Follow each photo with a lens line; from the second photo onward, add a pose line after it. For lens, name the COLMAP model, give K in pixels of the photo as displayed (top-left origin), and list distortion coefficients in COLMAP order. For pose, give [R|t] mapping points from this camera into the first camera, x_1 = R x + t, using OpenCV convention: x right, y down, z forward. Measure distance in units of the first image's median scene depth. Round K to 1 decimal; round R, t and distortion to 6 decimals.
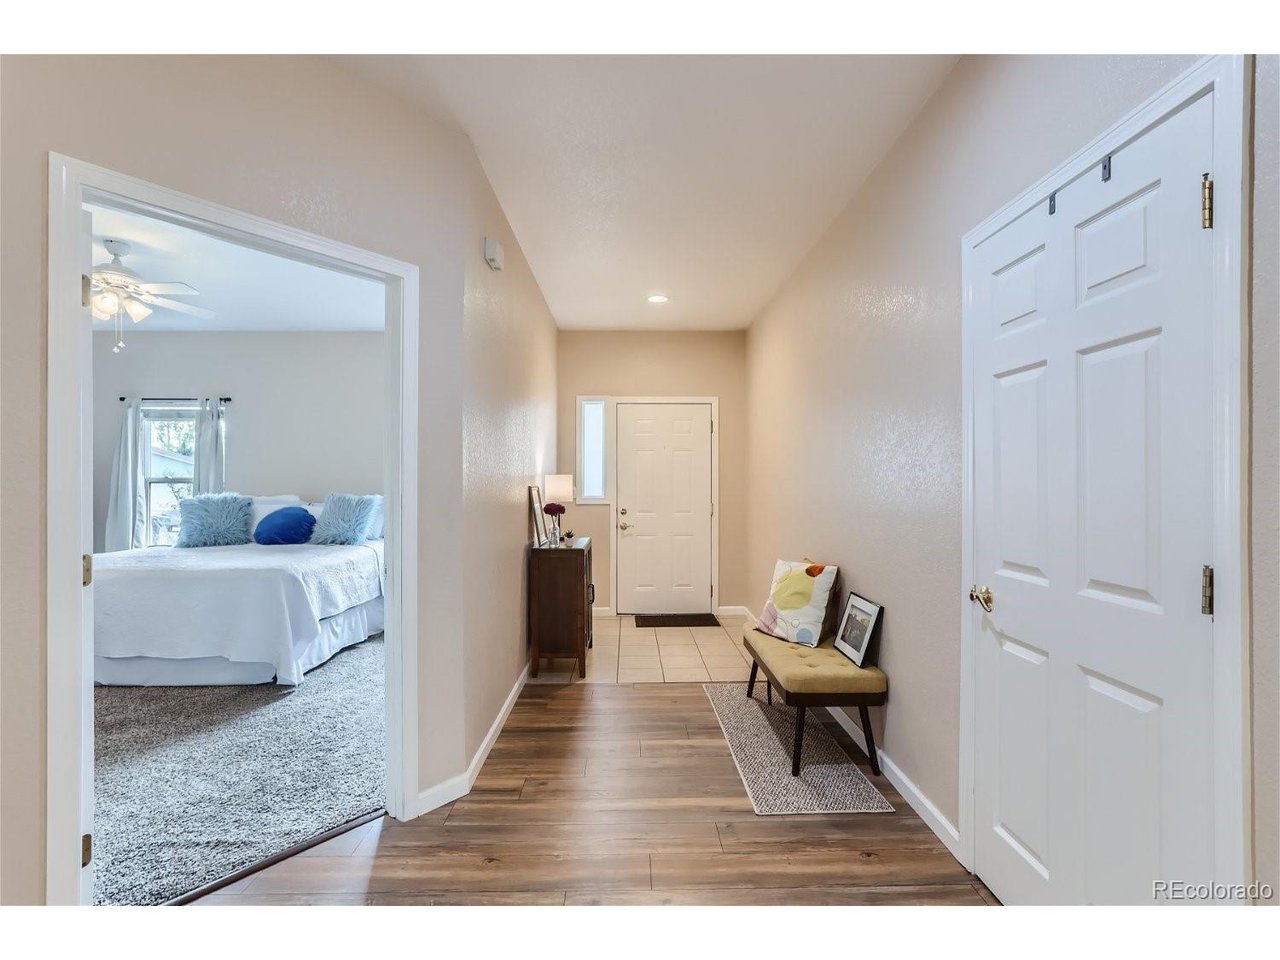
lens RADIAL K [[631.1, 0, 644.9], [0, 631.1, 486.1], [0, 0, 1]] dist [-0.011215, 0.000508]
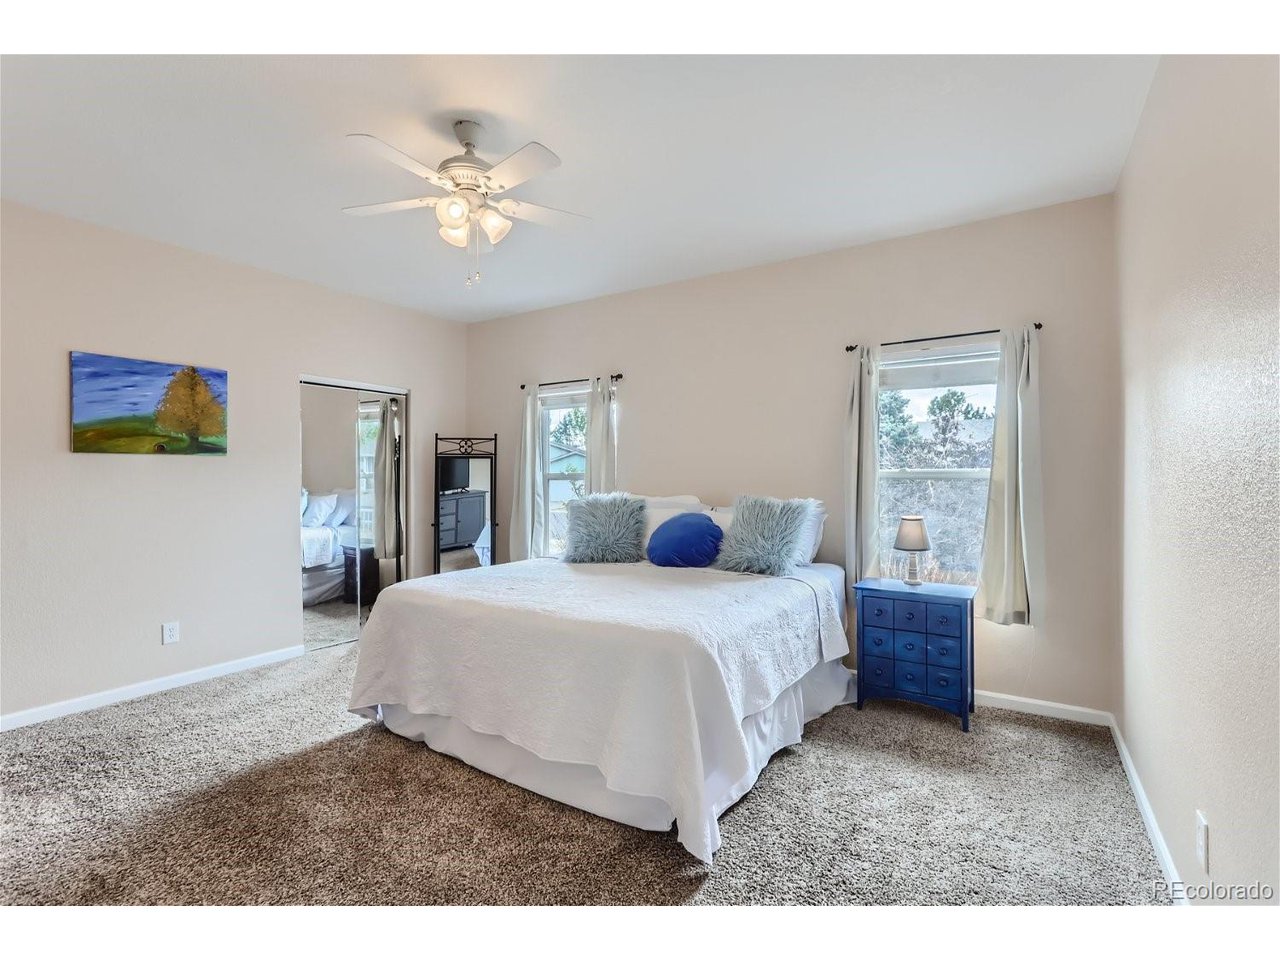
lens RADIAL K [[584.9, 0, 660.5], [0, 584.9, 476.9], [0, 0, 1]] dist [-0.001071, 0.000043]
pose [[0.857010, -0.005018, -0.515275, -0.256259], [0.002397, 0.999981, -0.005750, -0.004409], [0.515294, 0.003693, 0.857006, 0.423446]]
